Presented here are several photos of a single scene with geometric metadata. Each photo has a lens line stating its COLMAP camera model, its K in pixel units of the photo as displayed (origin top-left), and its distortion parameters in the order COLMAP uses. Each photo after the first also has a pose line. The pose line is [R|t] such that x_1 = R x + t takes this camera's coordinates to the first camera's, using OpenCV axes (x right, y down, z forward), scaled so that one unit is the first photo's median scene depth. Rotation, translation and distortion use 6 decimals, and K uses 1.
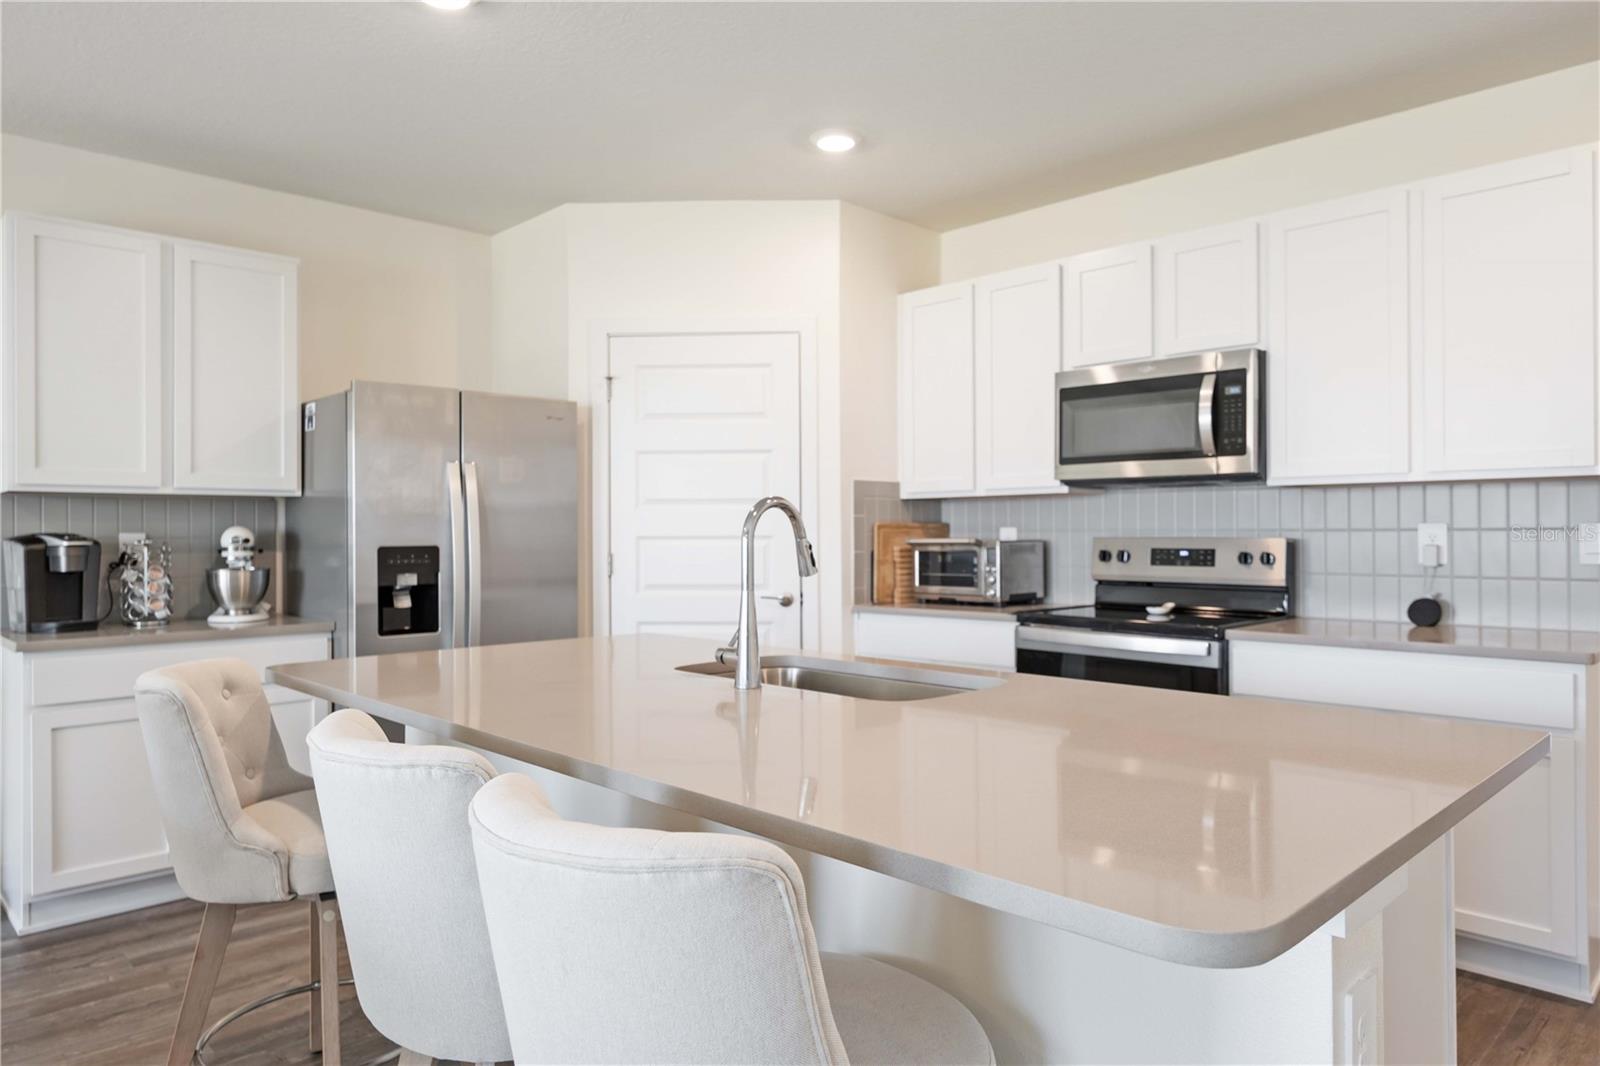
lens RADIAL K [[1050.1, 0, 795.0], [0, 1050.1, 535.3], [0, 0, 1]] dist [-0.016357, 0.035213]
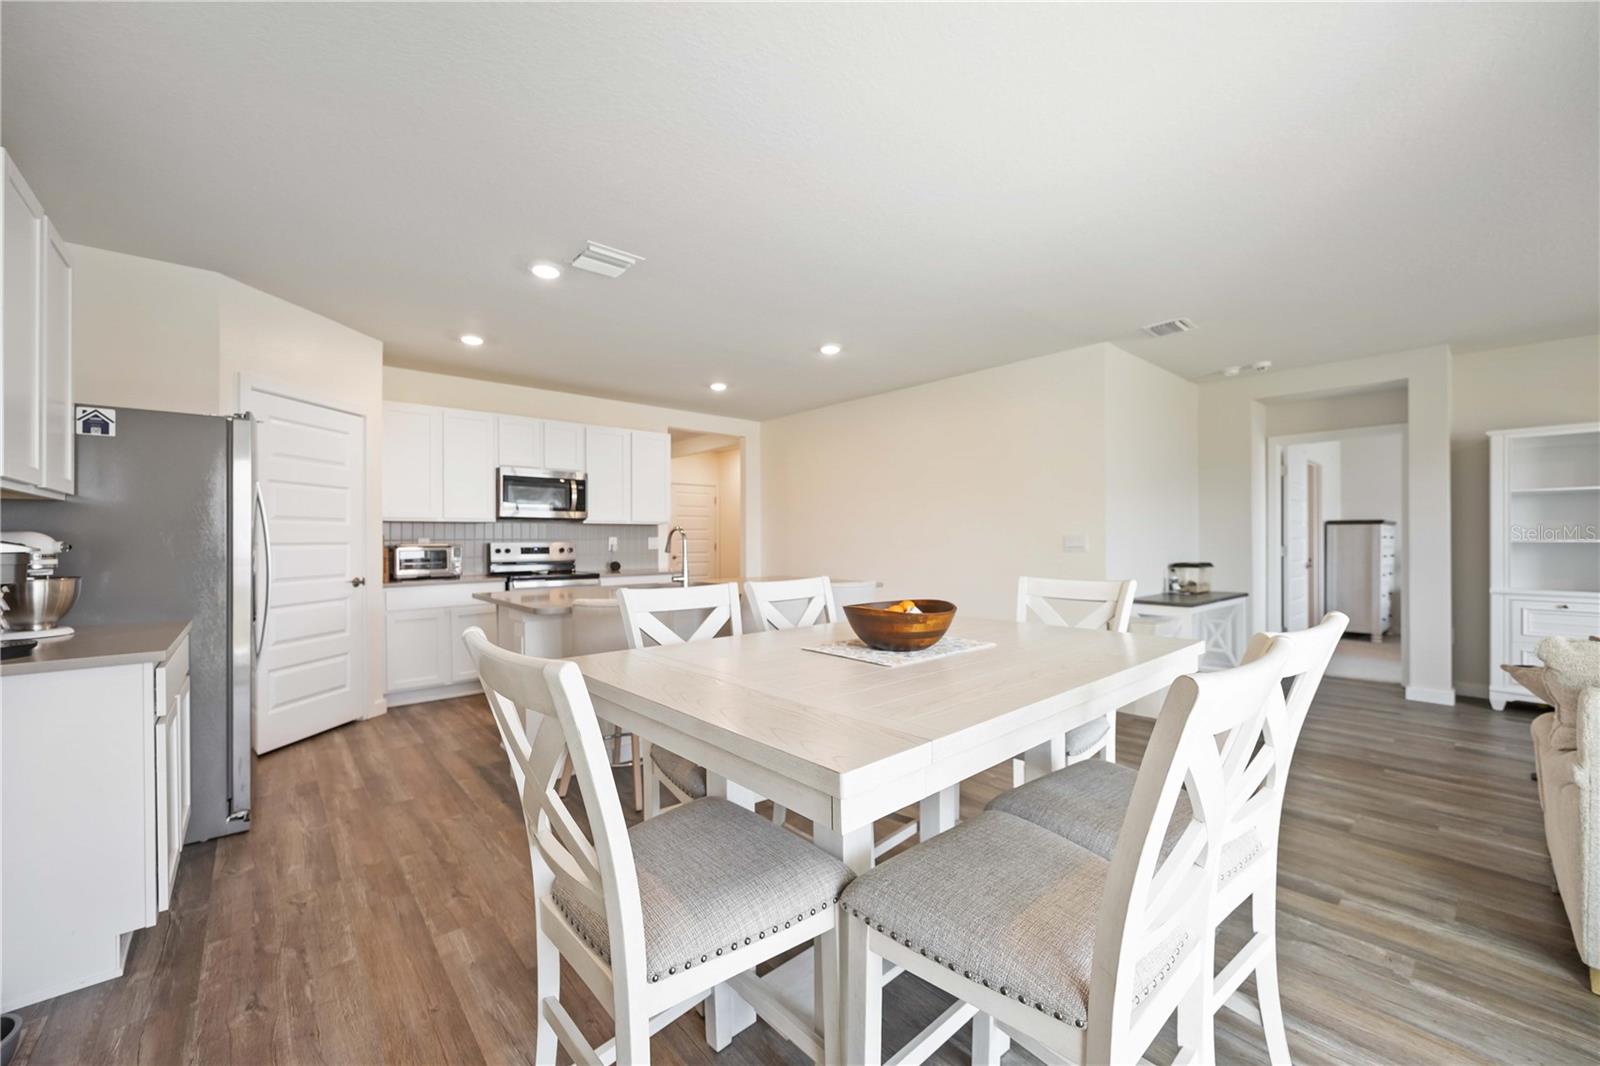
lens RADIAL K [[635.0, 0, 798.9], [0, 635.0, 551.0], [0, 0, 1]] dist [-0.002615, 0.000580]
pose [[0.070185, -0.015785, 0.997409, -1.053244], [0.005820, 0.999864, 0.015414, 0.002763], [-0.997517, 0.004723, 0.070267, 0.306042]]
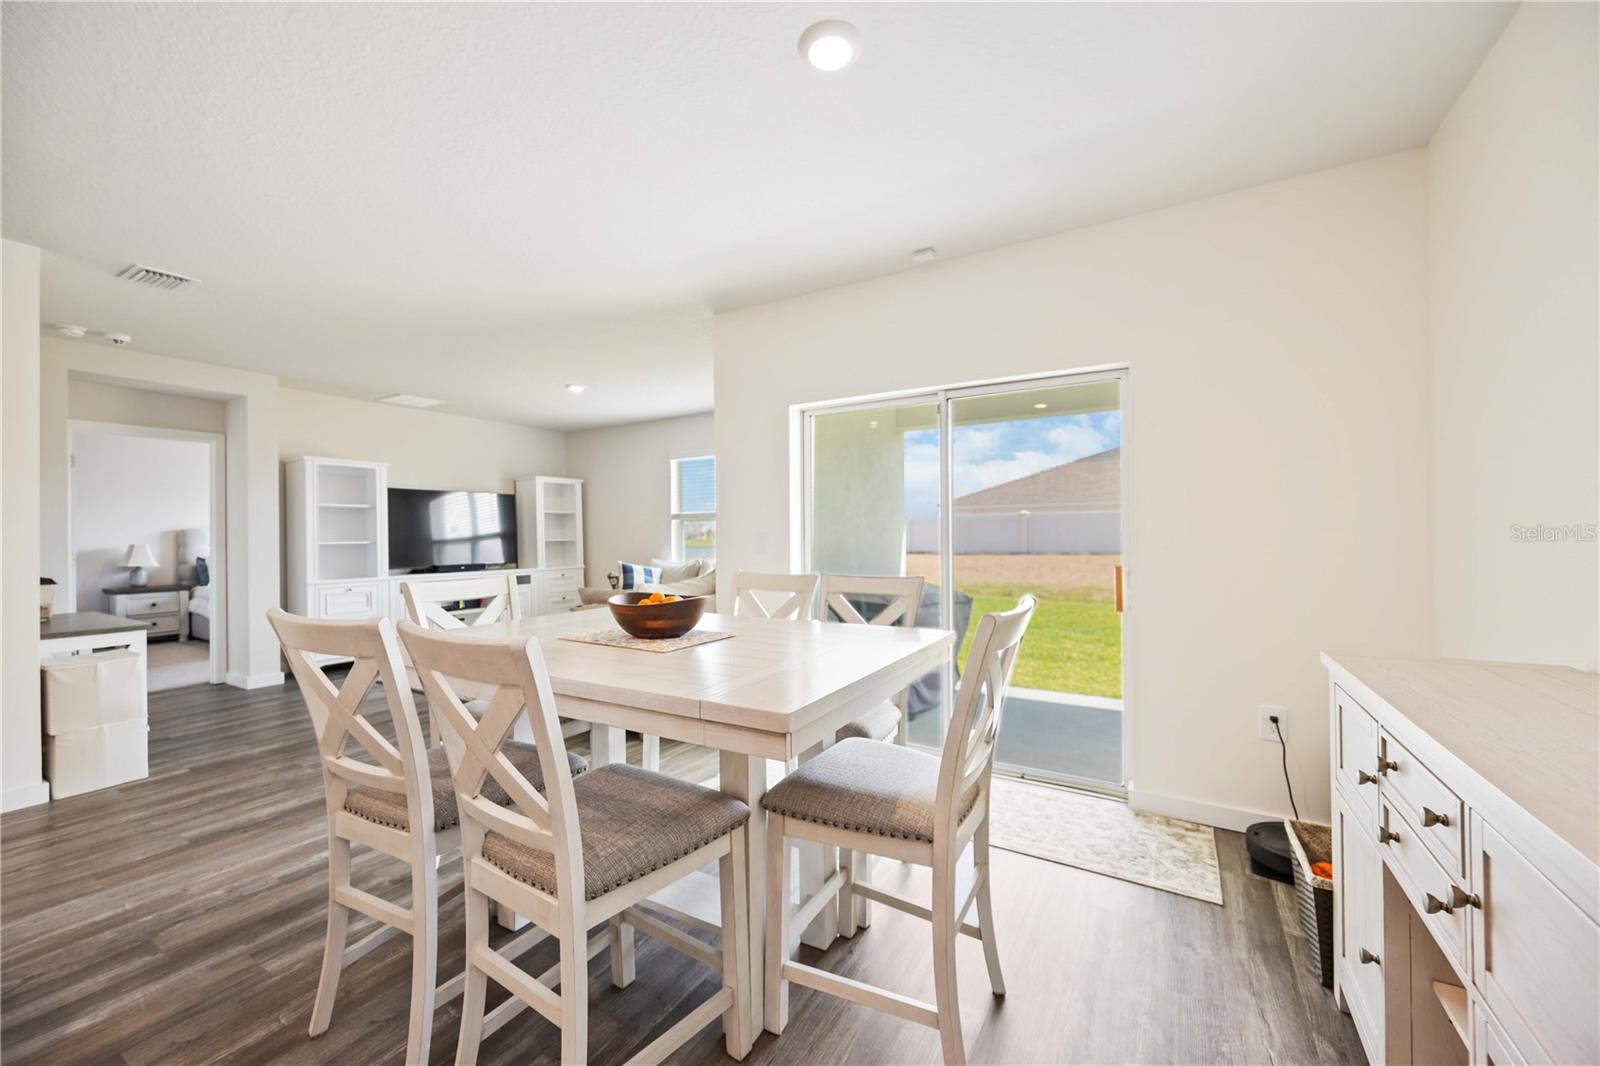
lens RADIAL K [[635.0, 0, 817.0], [0, 635.0, 519.5], [0, 0, 1]] dist [-0.002615, 0.000580]
pose [[-0.964979, 0.013090, -0.262002, -0.569155], [0.018489, 0.999664, -0.018150, 0.004410], [0.261676, -0.022358, -0.964897, 0.802534]]
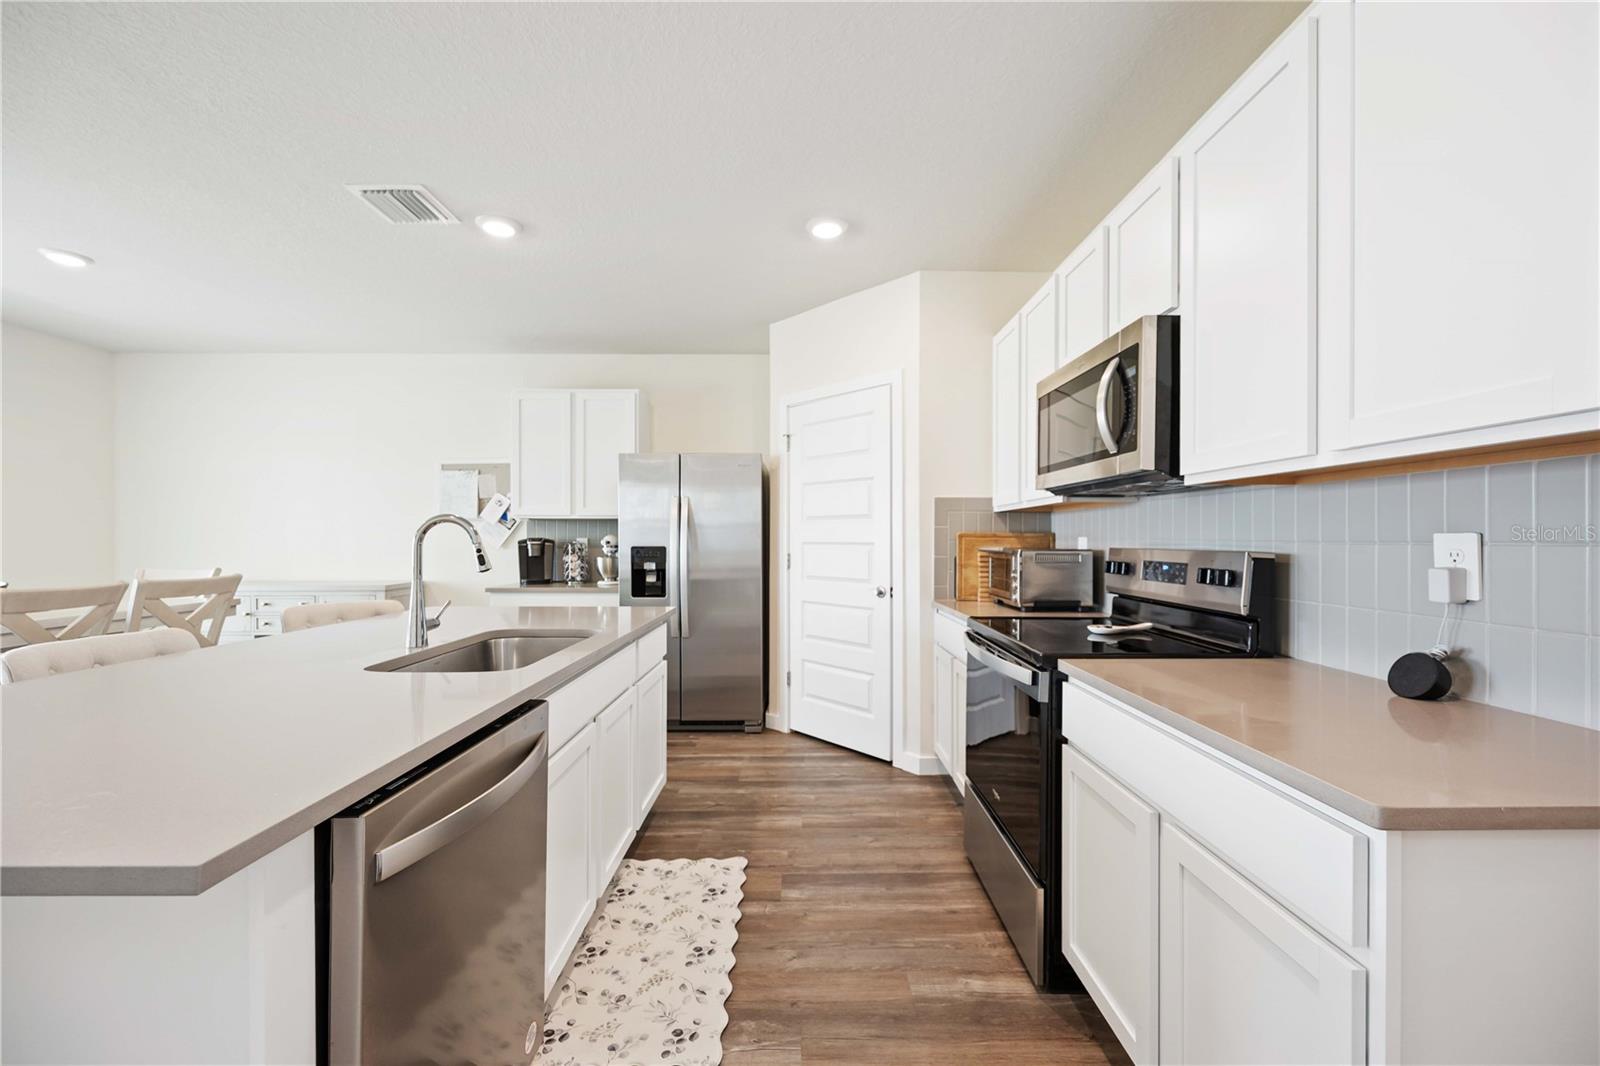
lens RADIAL K [[635.0, 0, 800.1], [0, 635.0, 535.3], [0, 0, 1]] dist [-0.002615, 0.000580]
pose [[0.718232, 0.002765, -0.695798, 0.529122], [-0.007953, 0.999959, -0.004236, -0.005282], [0.695758, 0.008576, 0.718225, 0.418923]]
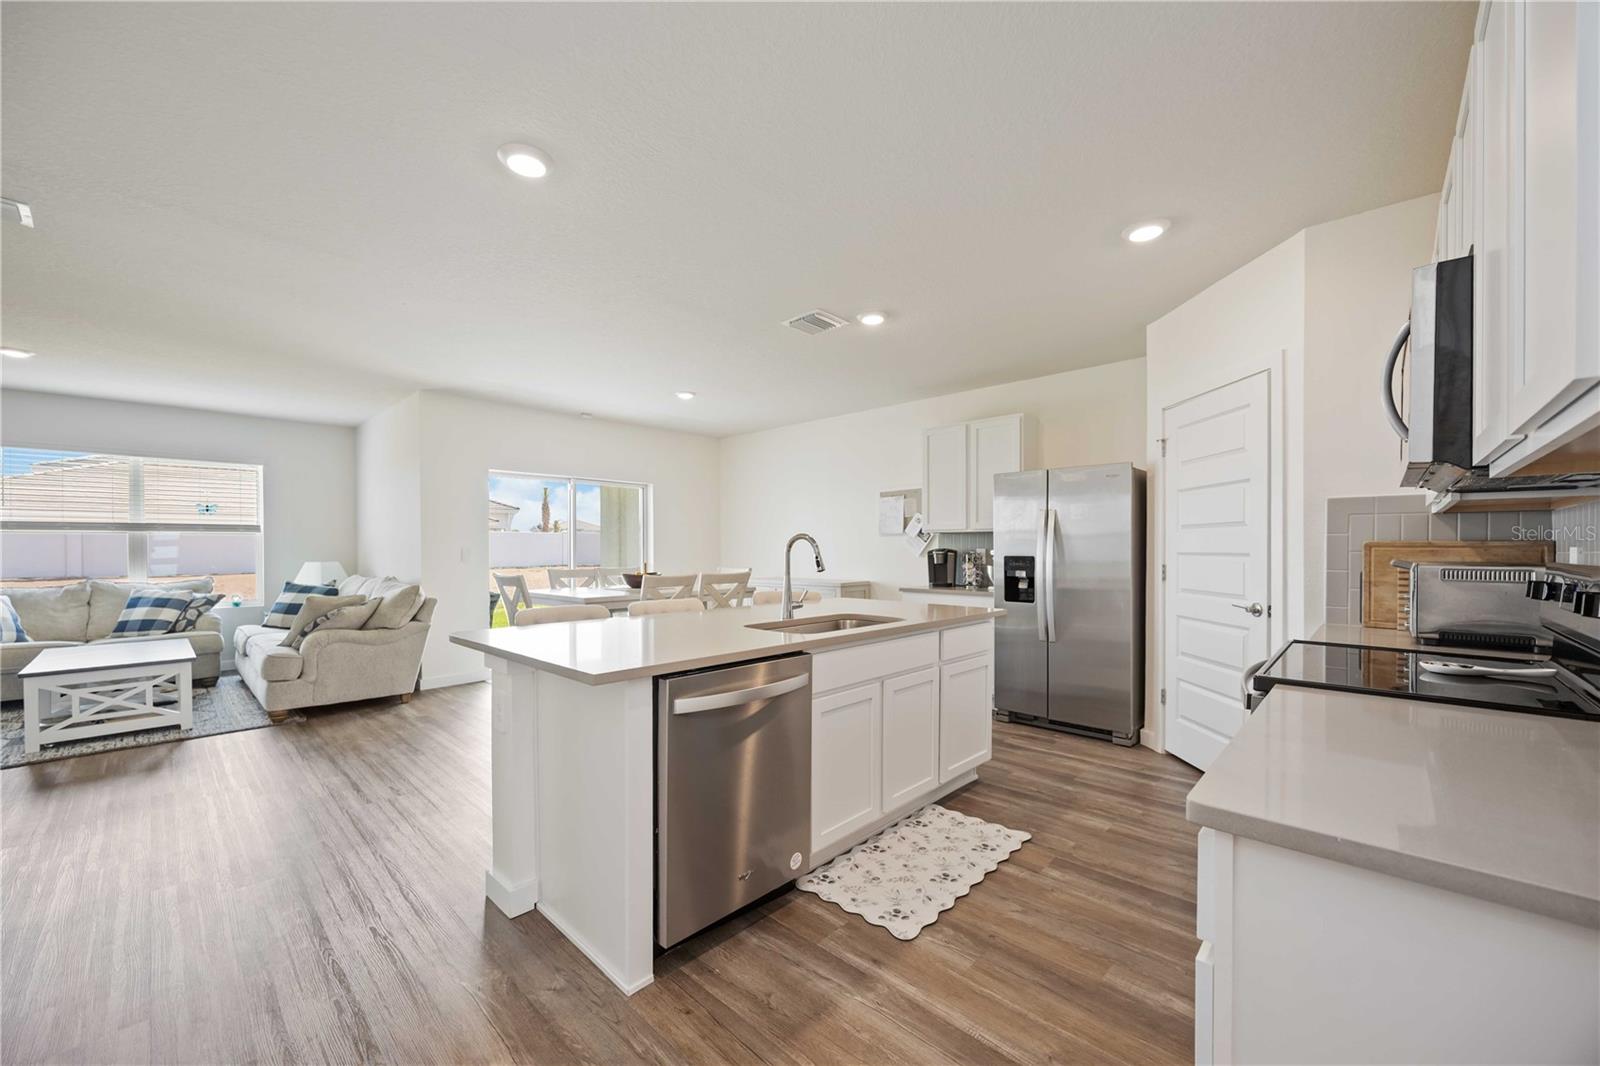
lens RADIAL K [[635.0, 0, 809.4], [0, 635.0, 549.0], [0, 0, 1]] dist [-0.002615, 0.000580]
pose [[0.032964, 0.006102, -0.999438, 0.755073], [-0.003065, 0.999977, 0.006005, -0.008154], [0.999452, 0.002866, 0.032982, 0.571965]]
